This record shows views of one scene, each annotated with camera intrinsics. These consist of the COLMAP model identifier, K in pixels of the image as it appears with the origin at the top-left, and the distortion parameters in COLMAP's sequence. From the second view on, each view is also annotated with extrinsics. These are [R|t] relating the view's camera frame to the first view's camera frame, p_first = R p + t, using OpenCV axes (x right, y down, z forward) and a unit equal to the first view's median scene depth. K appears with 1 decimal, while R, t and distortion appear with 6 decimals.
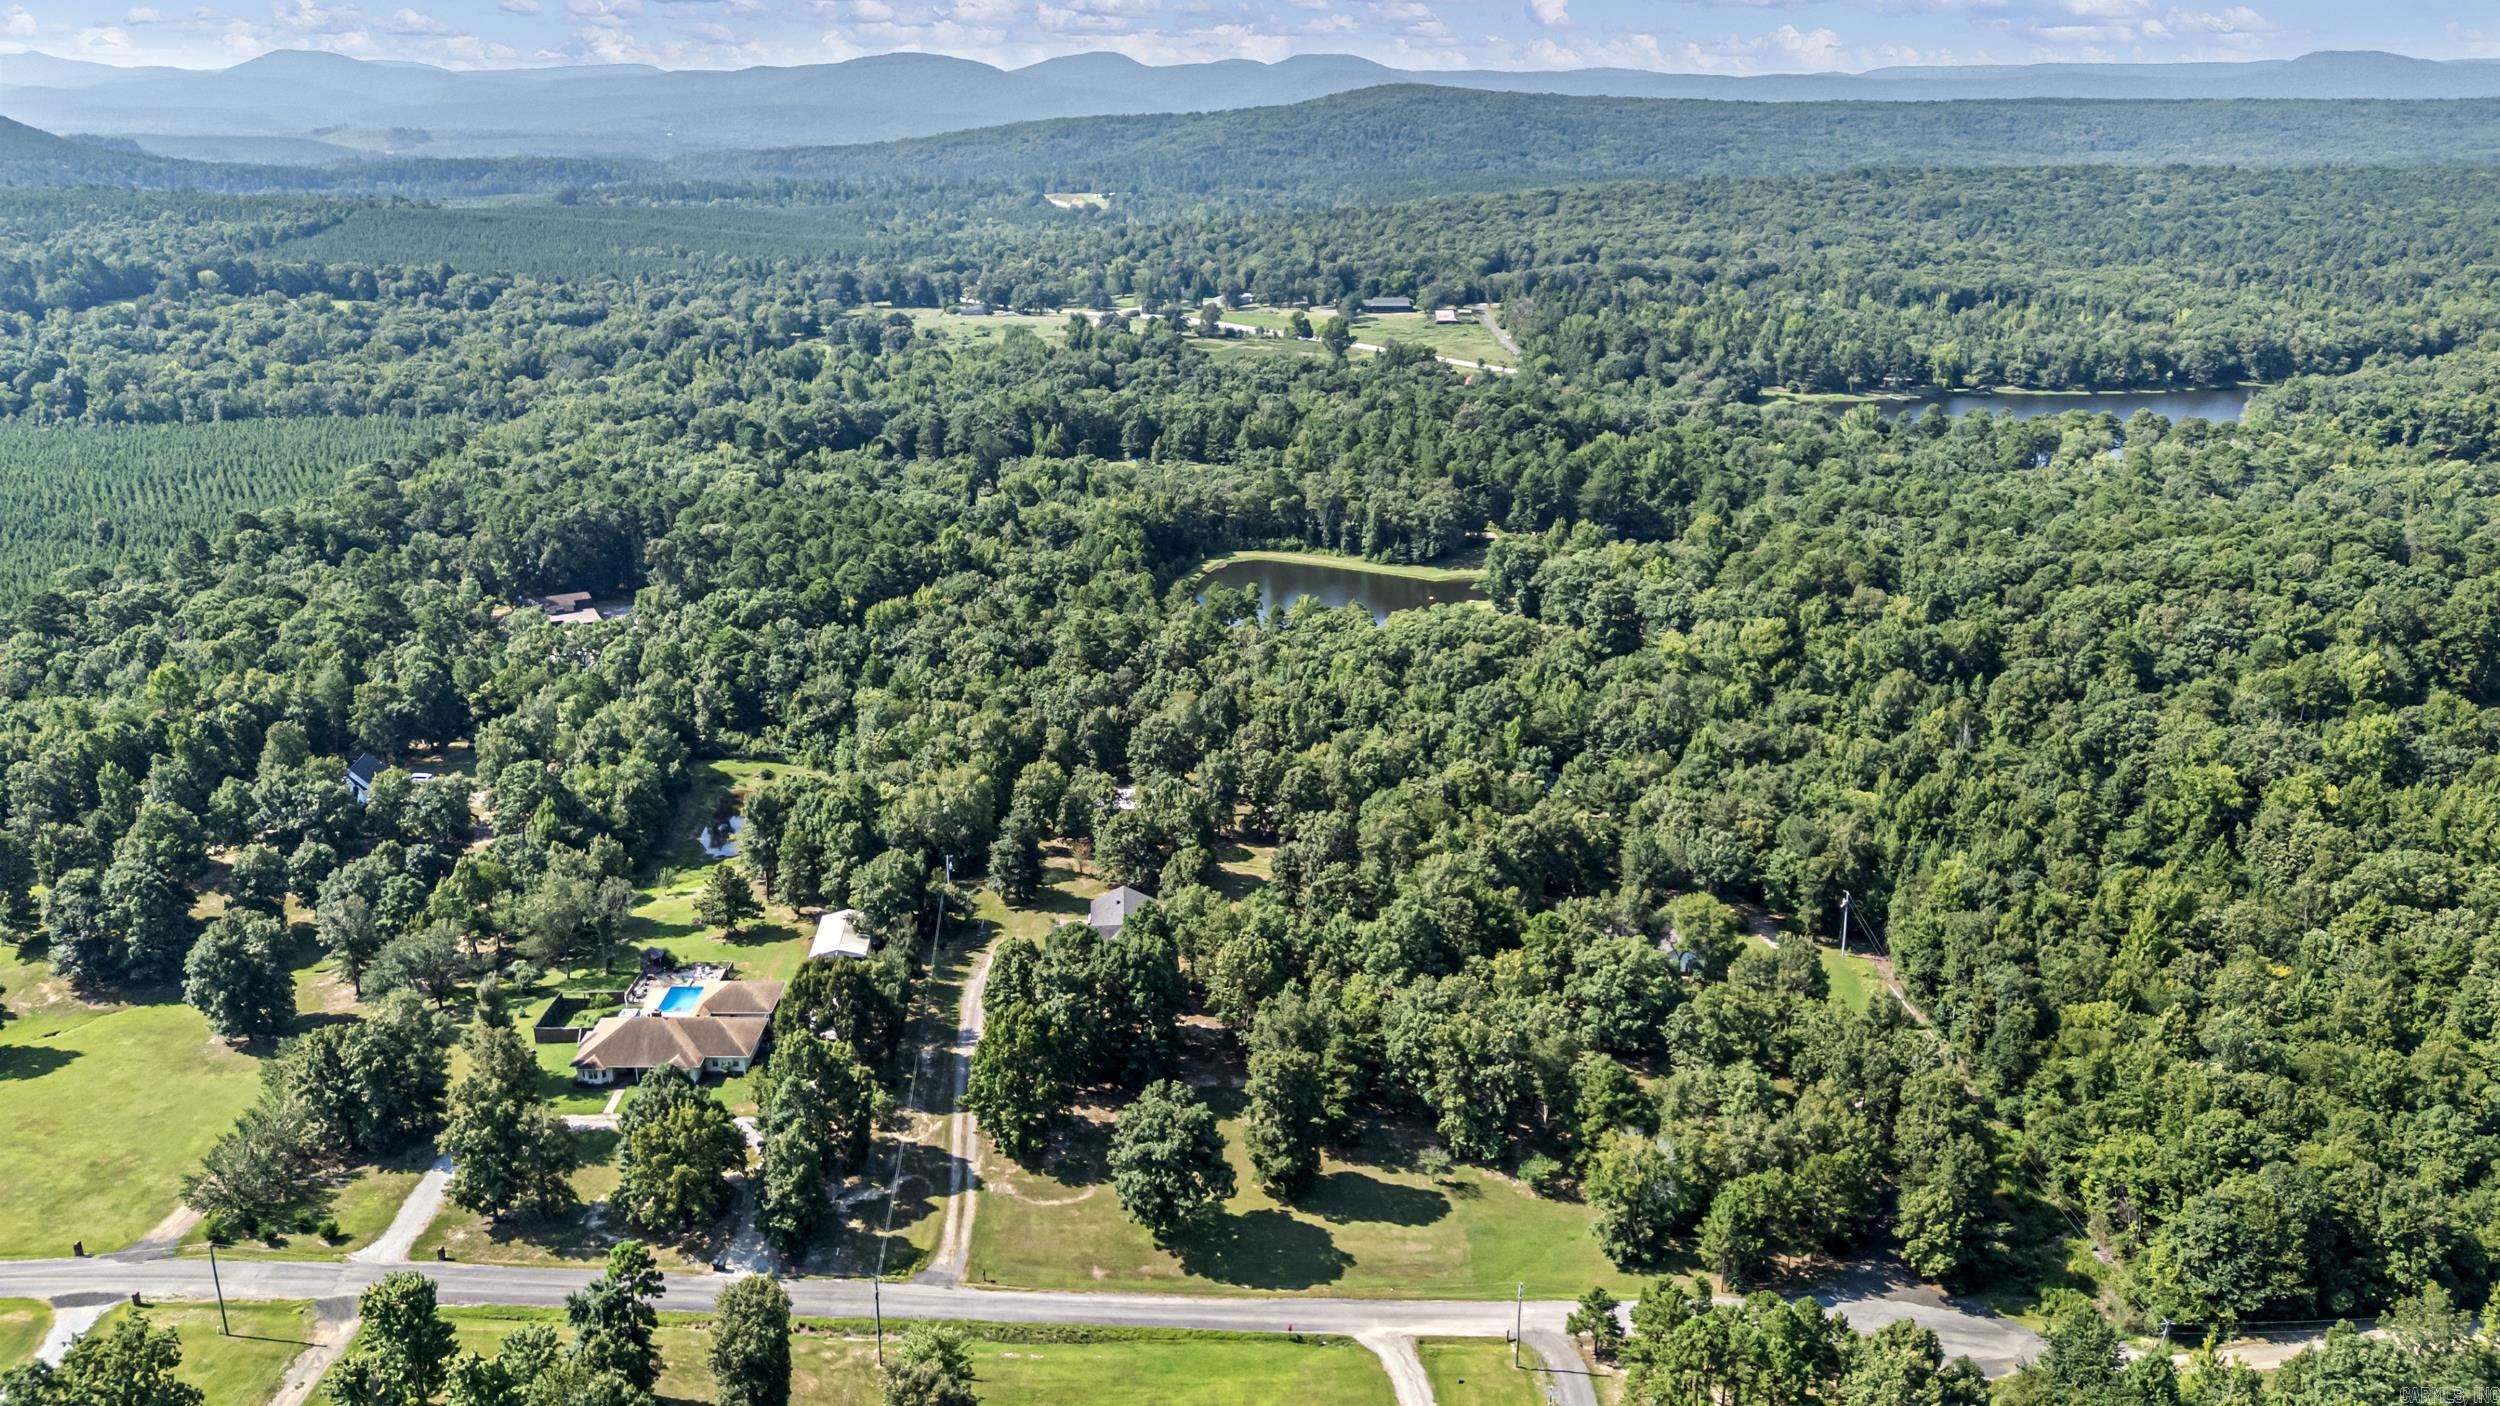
lens RADIAL K [[1871.6, 0, 1254.1], [0, 1871.6, 714.5], [0, 0, 1]] dist [0.044856, -0.040826]
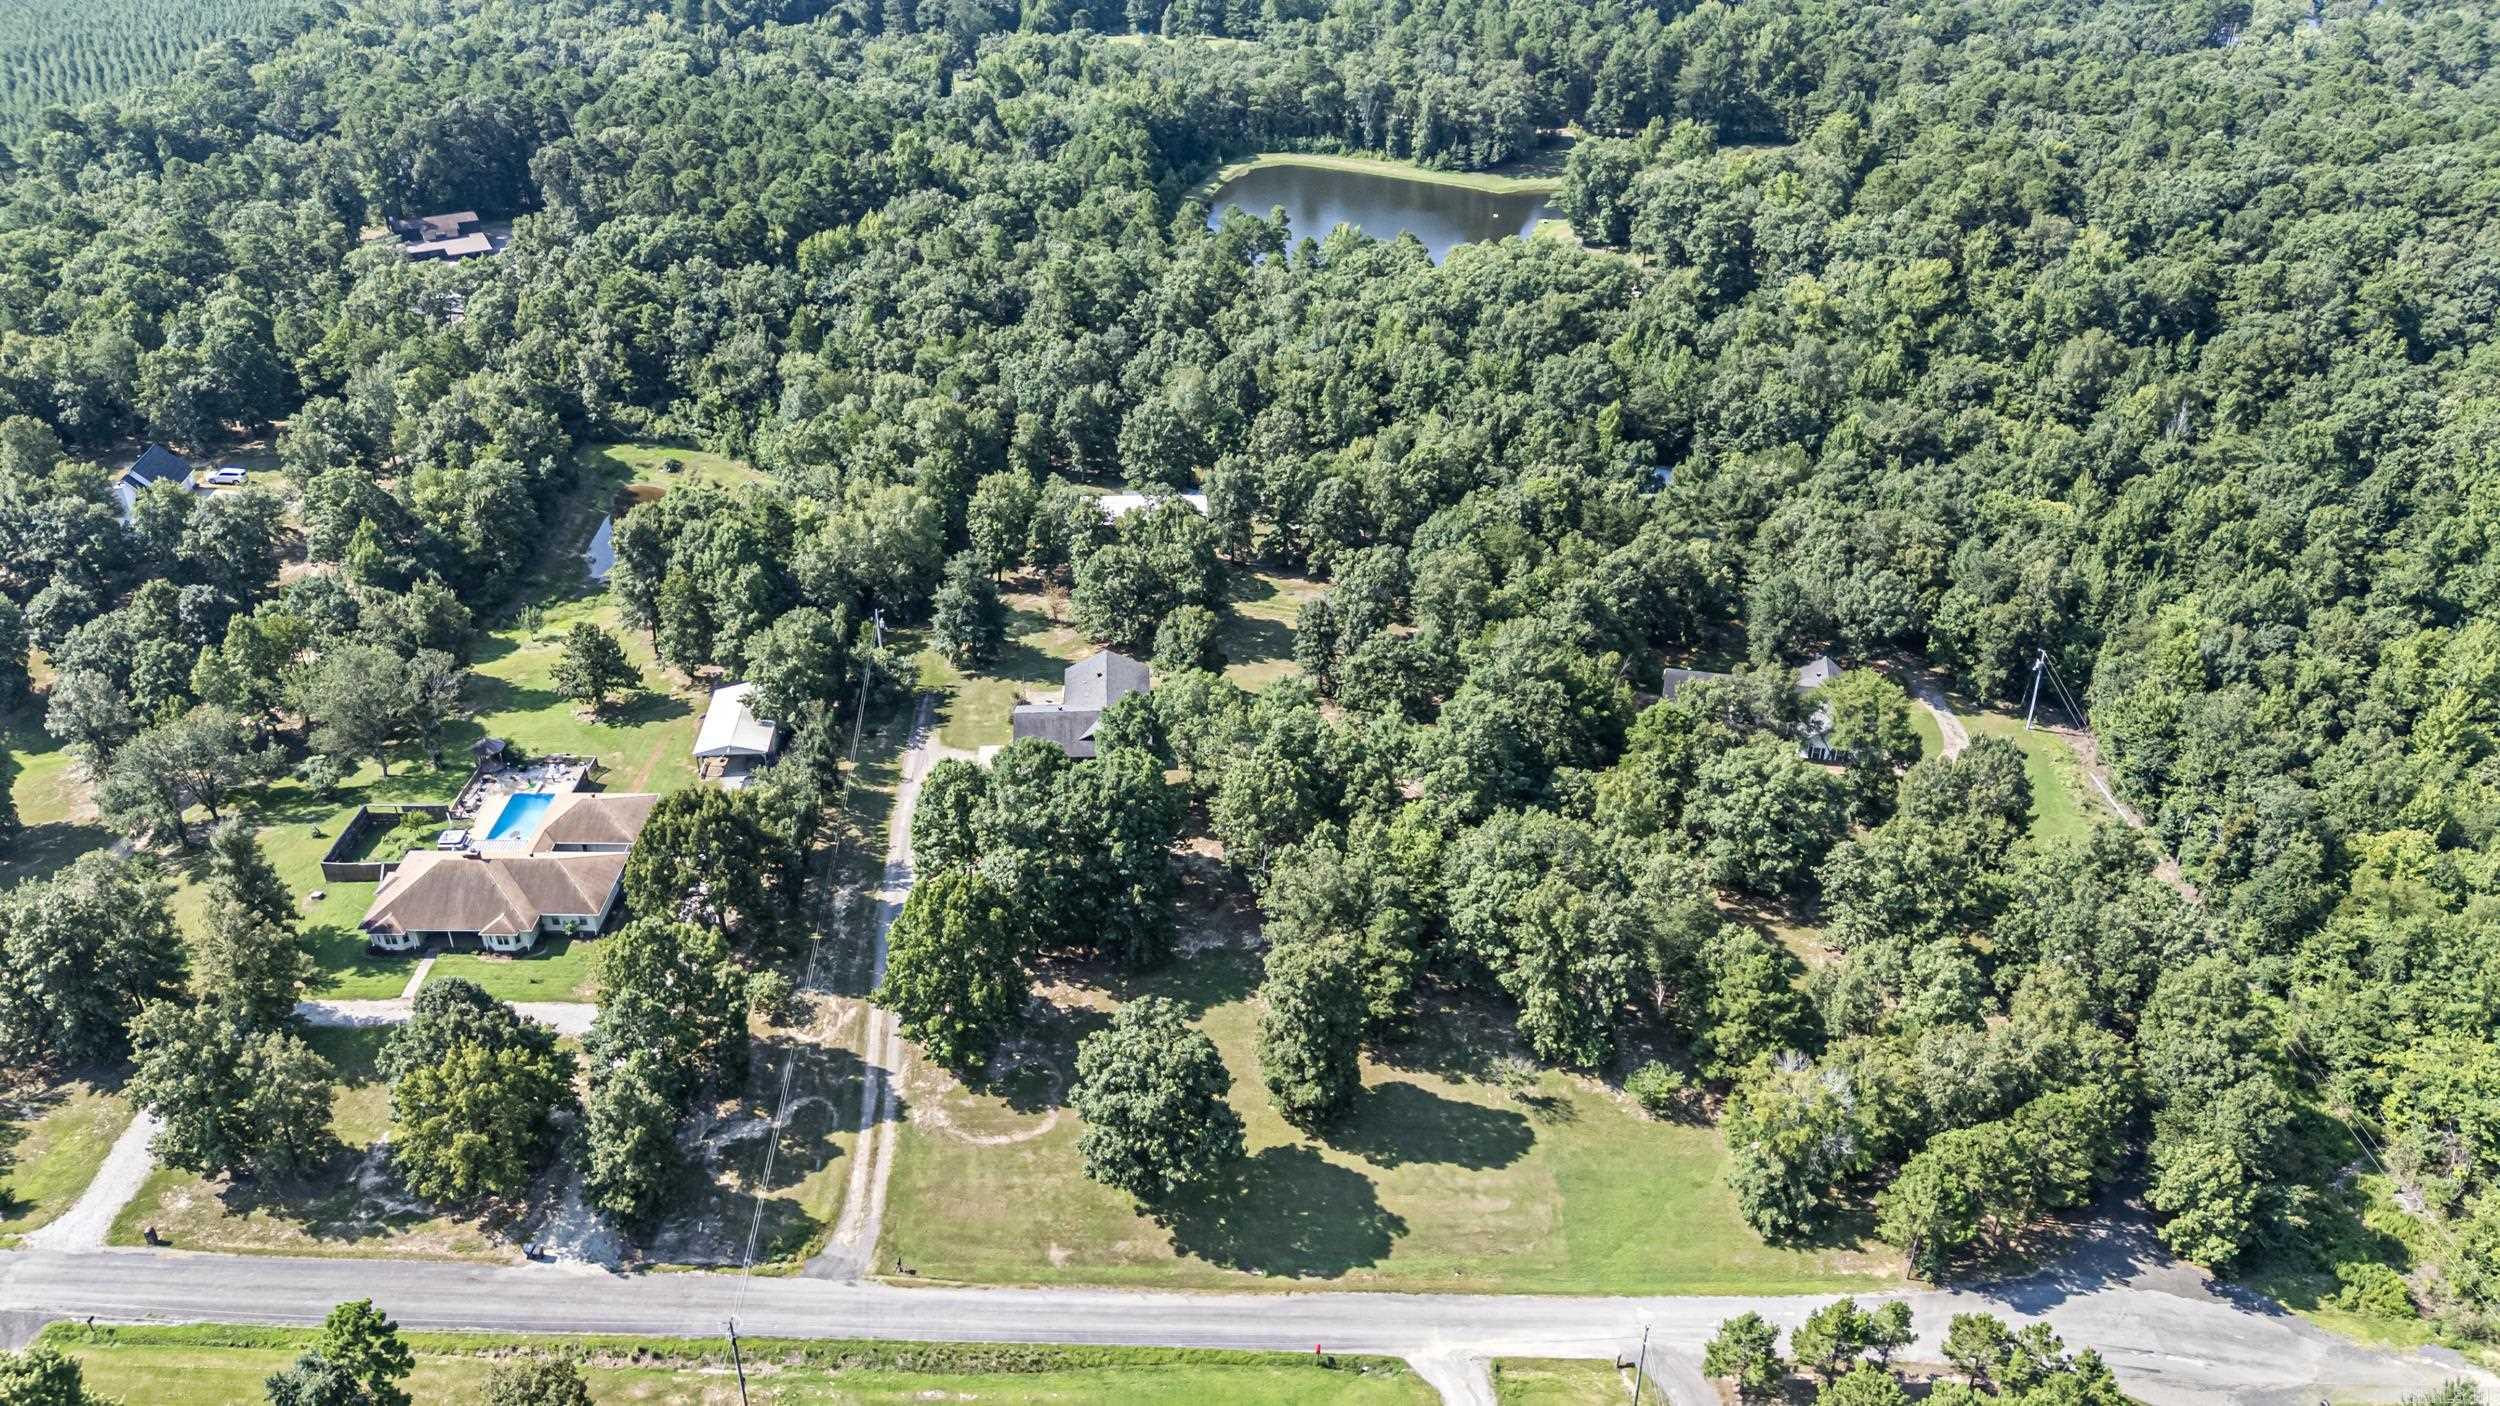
lens RADIAL K [[1871.6, 0, 1248.0], [0, 1871.6, 698.7], [0, 0, 1]] dist [0.044856, -0.040826]
pose [[0.999827, 0.006644, -0.017365, 0.001934], [-0.002818, 0.977331, 0.211696, -0.049727], [0.018378, -0.211611, 0.977181, 0.234283]]
